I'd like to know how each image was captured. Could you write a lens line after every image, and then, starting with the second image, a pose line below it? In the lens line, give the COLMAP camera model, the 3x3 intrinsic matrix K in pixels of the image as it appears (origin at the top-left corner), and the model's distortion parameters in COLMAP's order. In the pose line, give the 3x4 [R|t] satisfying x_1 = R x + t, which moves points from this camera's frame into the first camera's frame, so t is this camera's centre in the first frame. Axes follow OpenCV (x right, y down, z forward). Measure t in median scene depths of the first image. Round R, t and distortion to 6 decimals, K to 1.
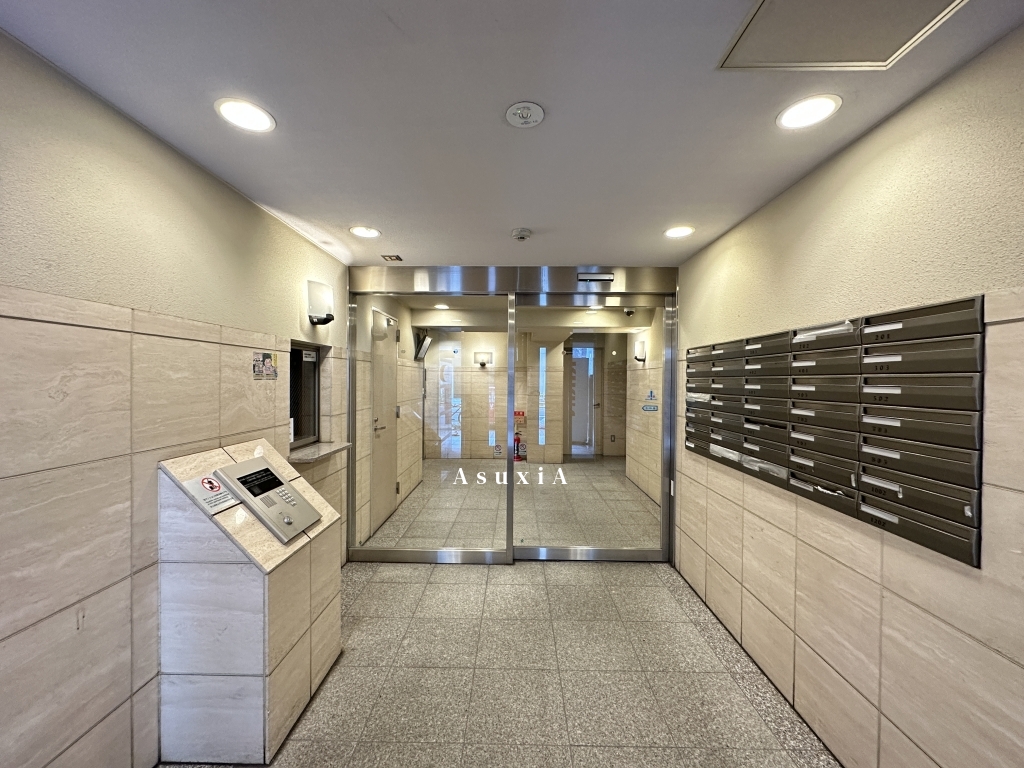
lens RADIAL K [[404.9, 0, 509.8], [0, 404.9, 382.9], [0, 0, 1]] dist [-0.003179, 0.000441]
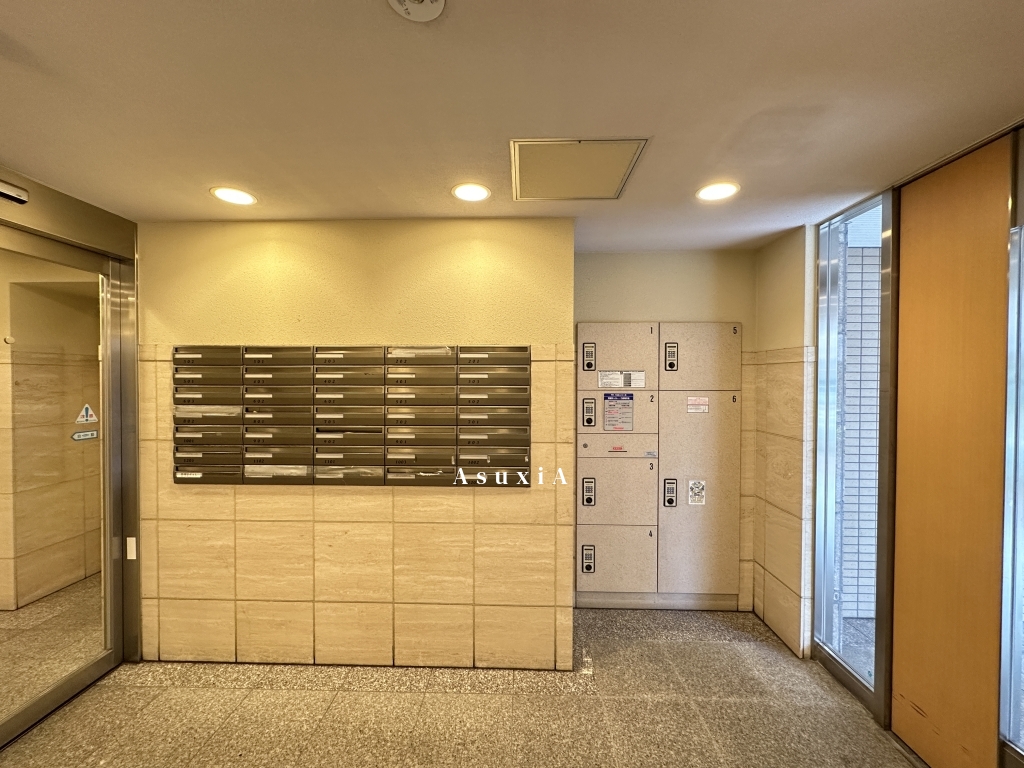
lens RADIAL K [[404.9, 0, 508.9], [0, 404.9, 385.0], [0, 0, 1]] dist [-0.003179, 0.000441]
pose [[0.012950, -0.017271, 0.999767, -0.460407], [0.005729, 0.999836, 0.017198, -0.037584], [-0.999900, 0.005505, 0.013047, 0.639329]]
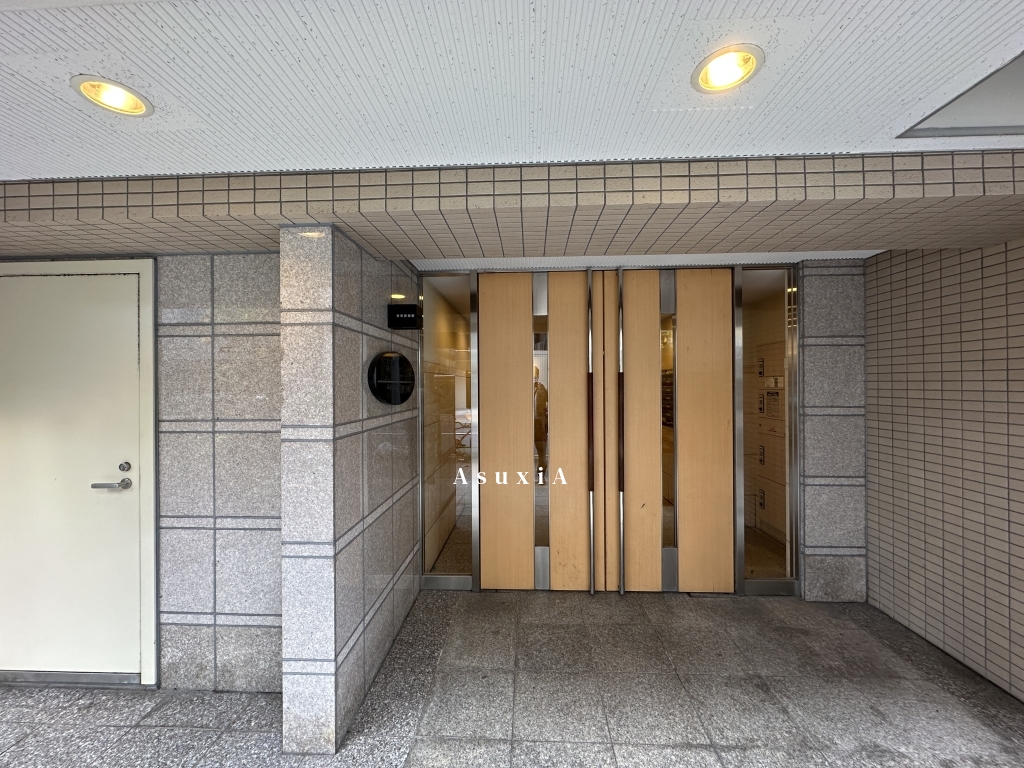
lens RADIAL K [[404.9, 0, 512.1], [0, 404.9, 384.5], [0, 0, 1]] dist [-0.003179, 0.000441]
pose [[0.999612, -0.007401, -0.026837, -0.360535], [0.007188, 0.999942, -0.008008, -0.016451], [0.026895, 0.007812, 0.999608, -1.338028]]
